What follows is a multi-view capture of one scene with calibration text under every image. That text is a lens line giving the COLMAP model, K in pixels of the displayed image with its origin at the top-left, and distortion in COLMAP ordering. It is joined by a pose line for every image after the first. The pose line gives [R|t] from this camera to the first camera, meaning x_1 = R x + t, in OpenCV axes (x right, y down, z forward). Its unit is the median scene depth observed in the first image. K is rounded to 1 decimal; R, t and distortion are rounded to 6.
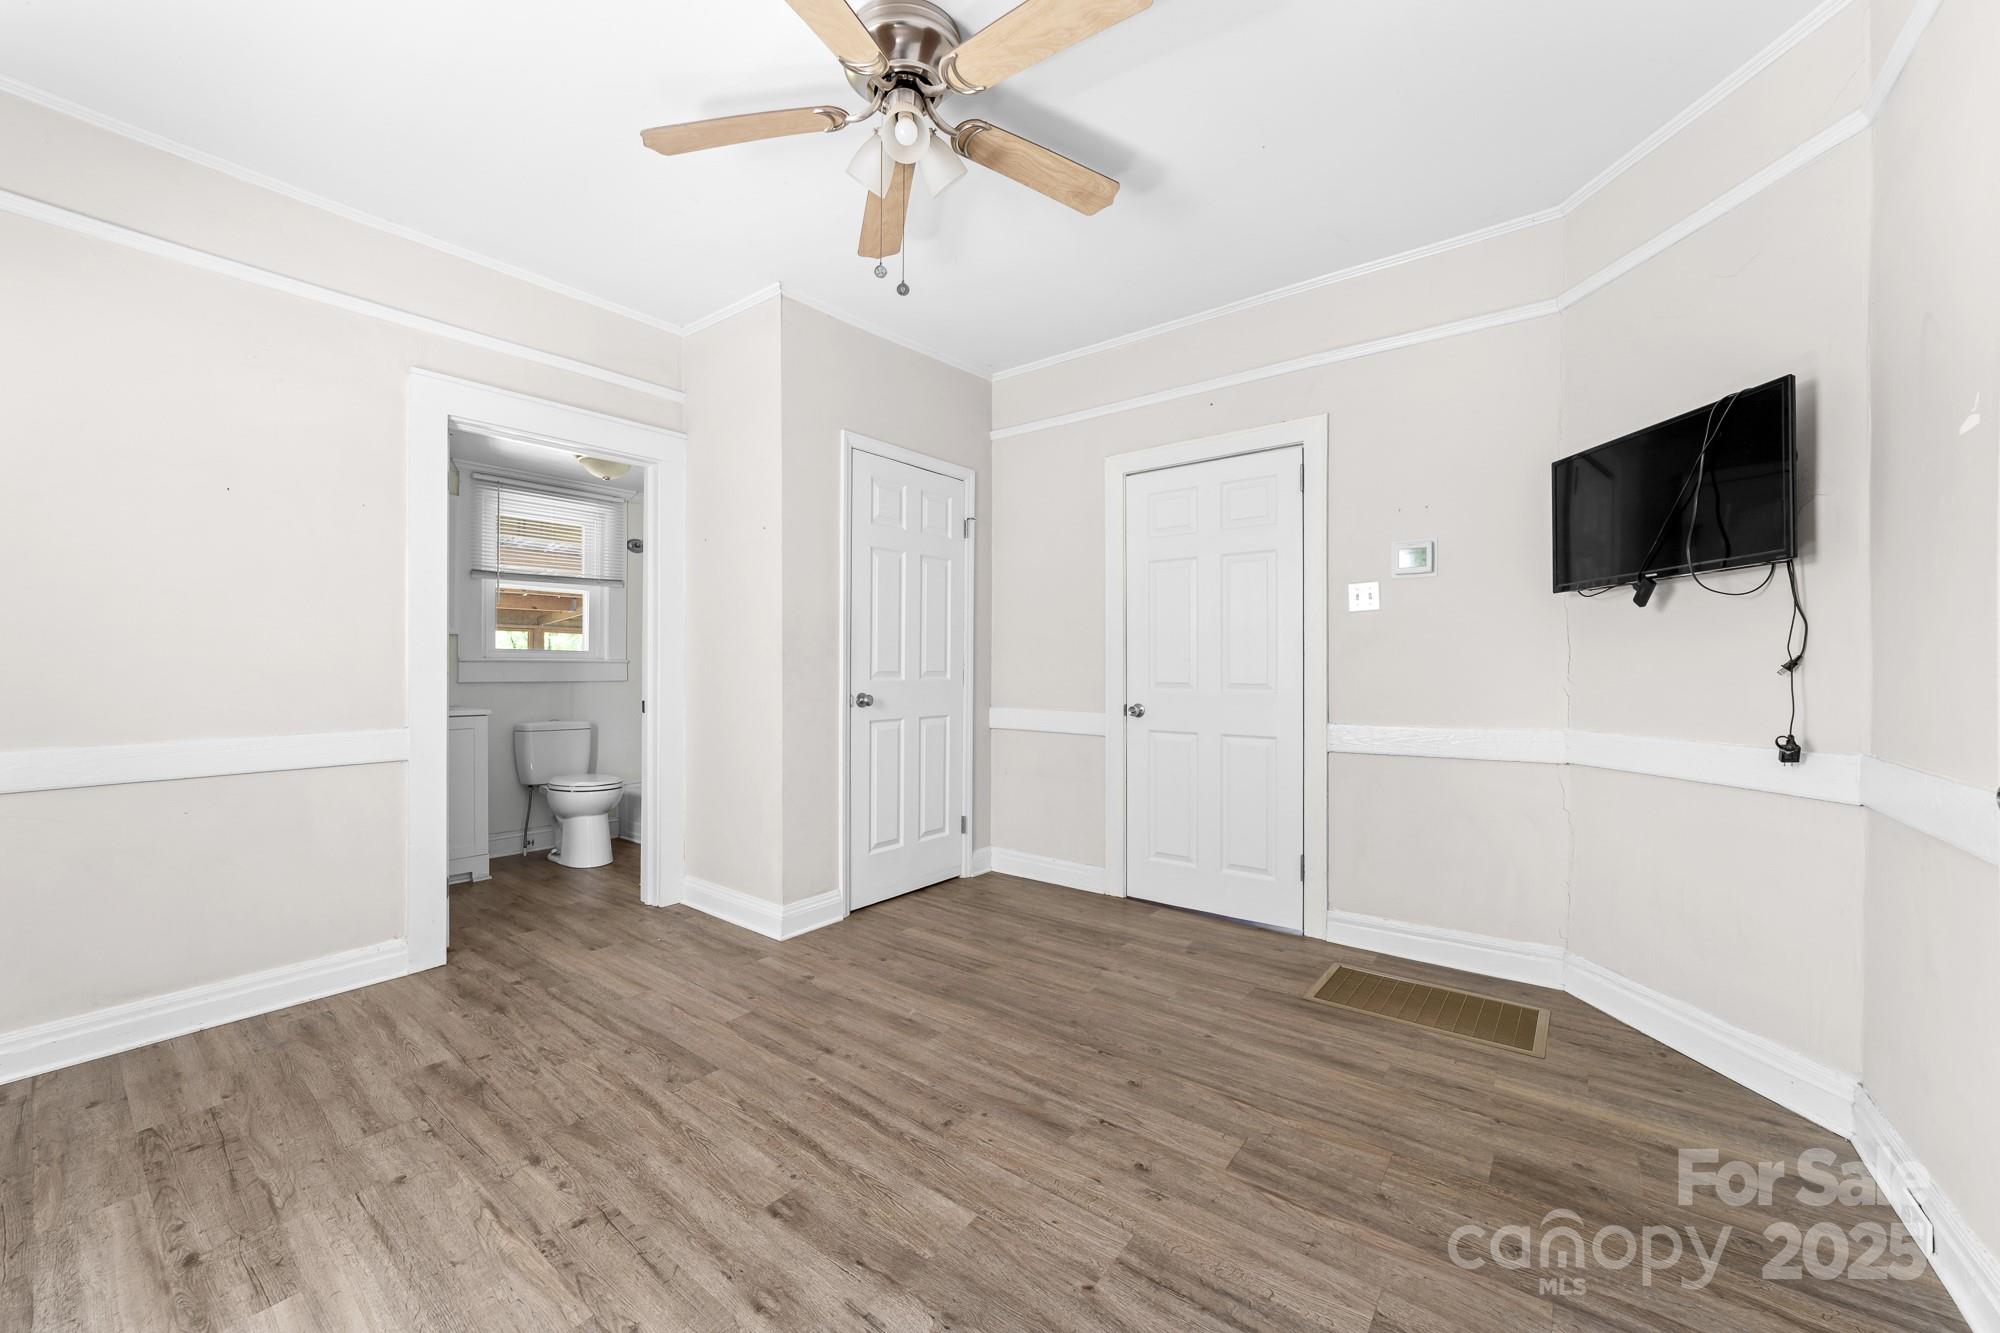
lens RADIAL K [[773.3, 0, 993.2], [0, 773.3, 657.8], [0, 0, 1]] dist [-0.017119, 0.007841]
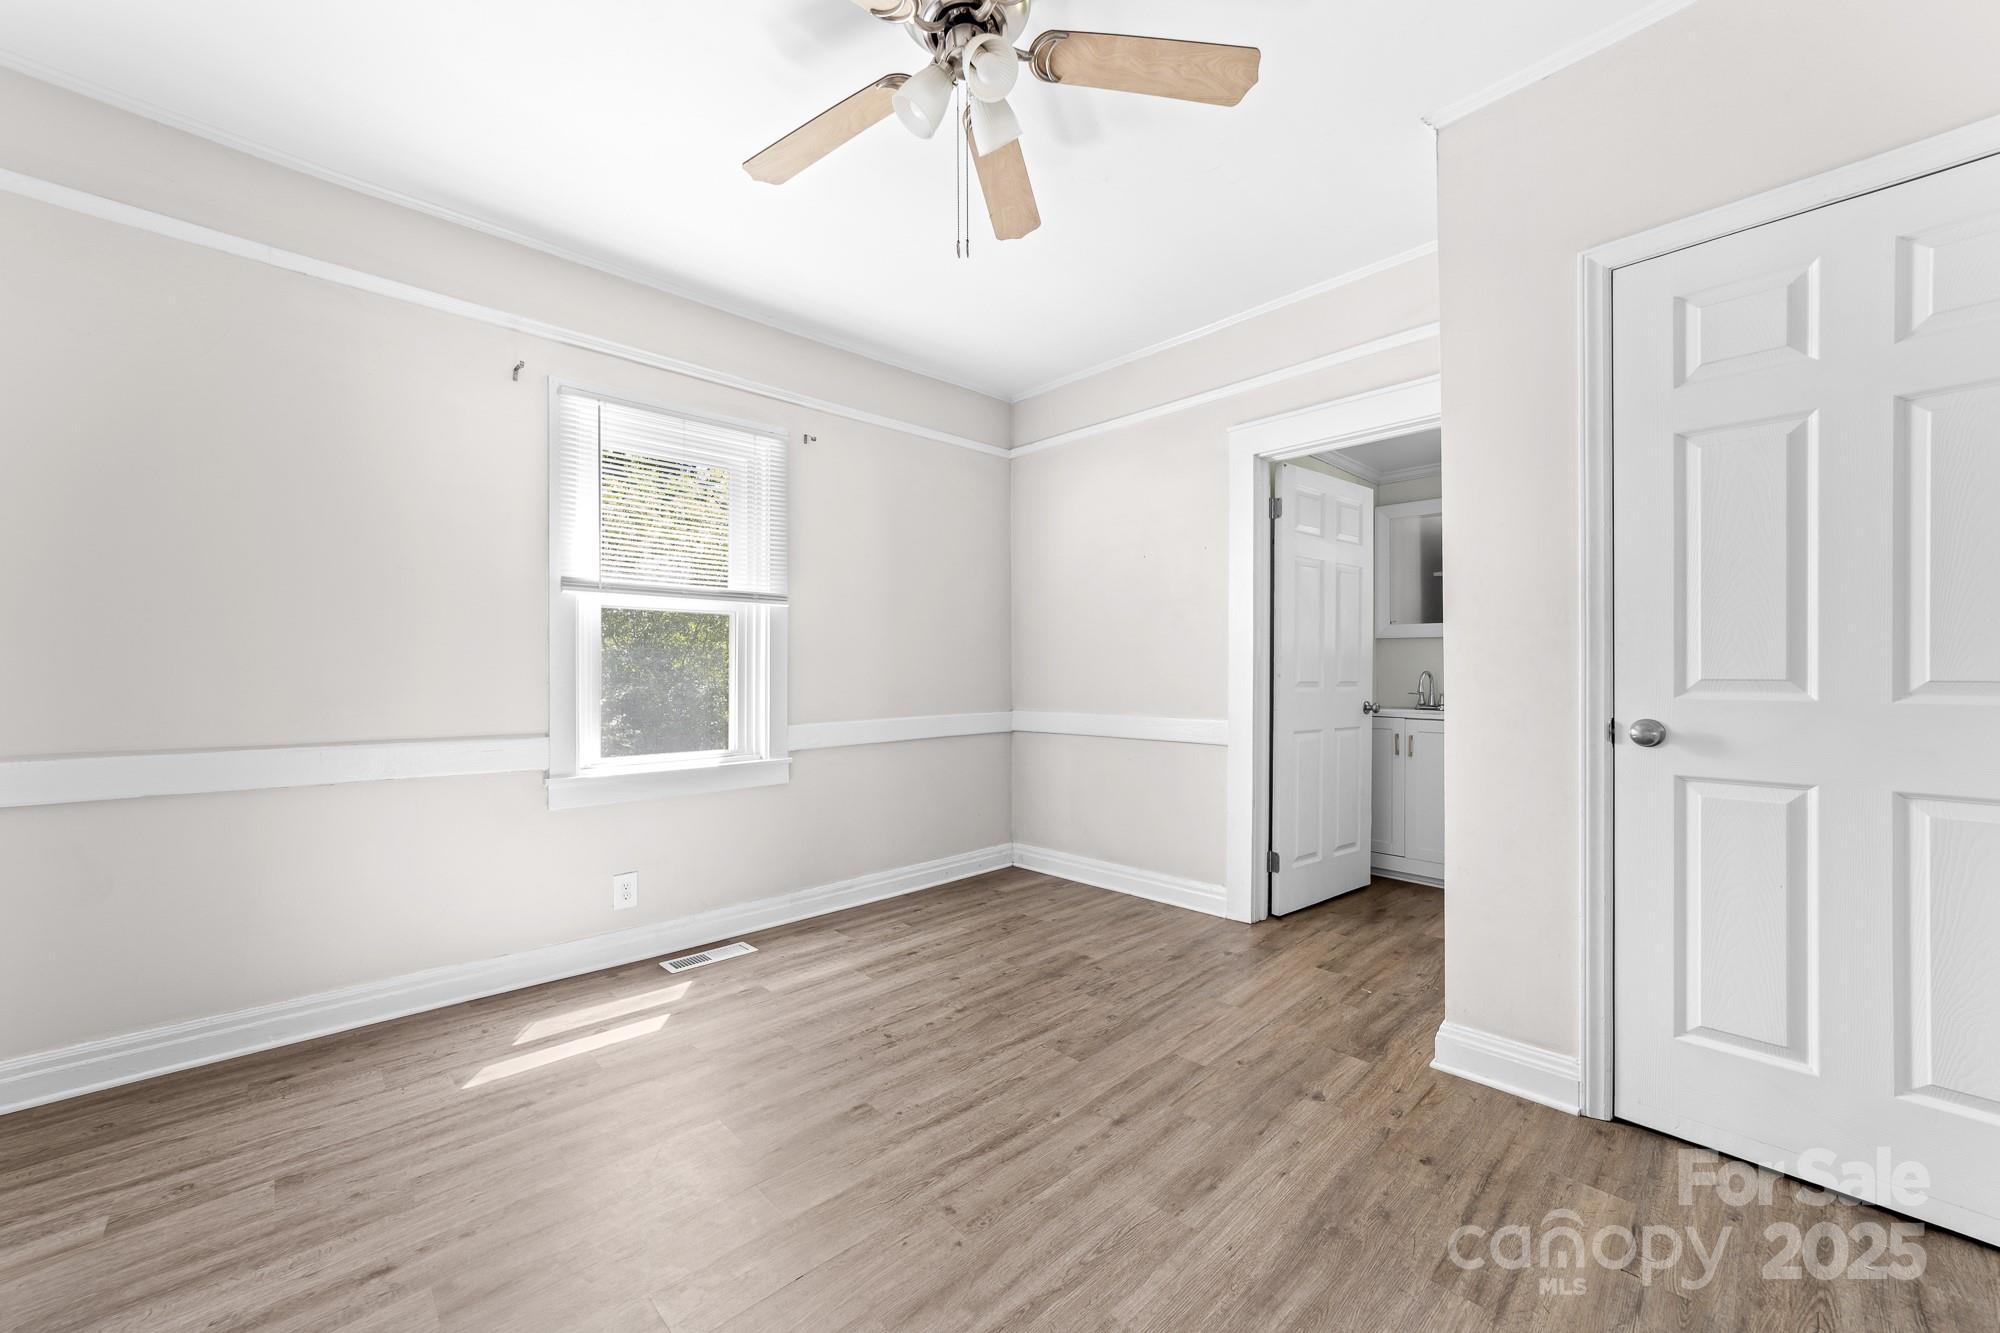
lens RADIAL K [[785.3, 0, 1000.0], [0, 785.3, 666.5], [0, 0, 1]] dist [-0.016575, 0.008442]
pose [[-0.158027, -0.003546, -0.987428, 0.676319], [0.012984, 0.999900, -0.005669, 0.009011], [0.987349, -0.013717, -0.157965, 1.033044]]
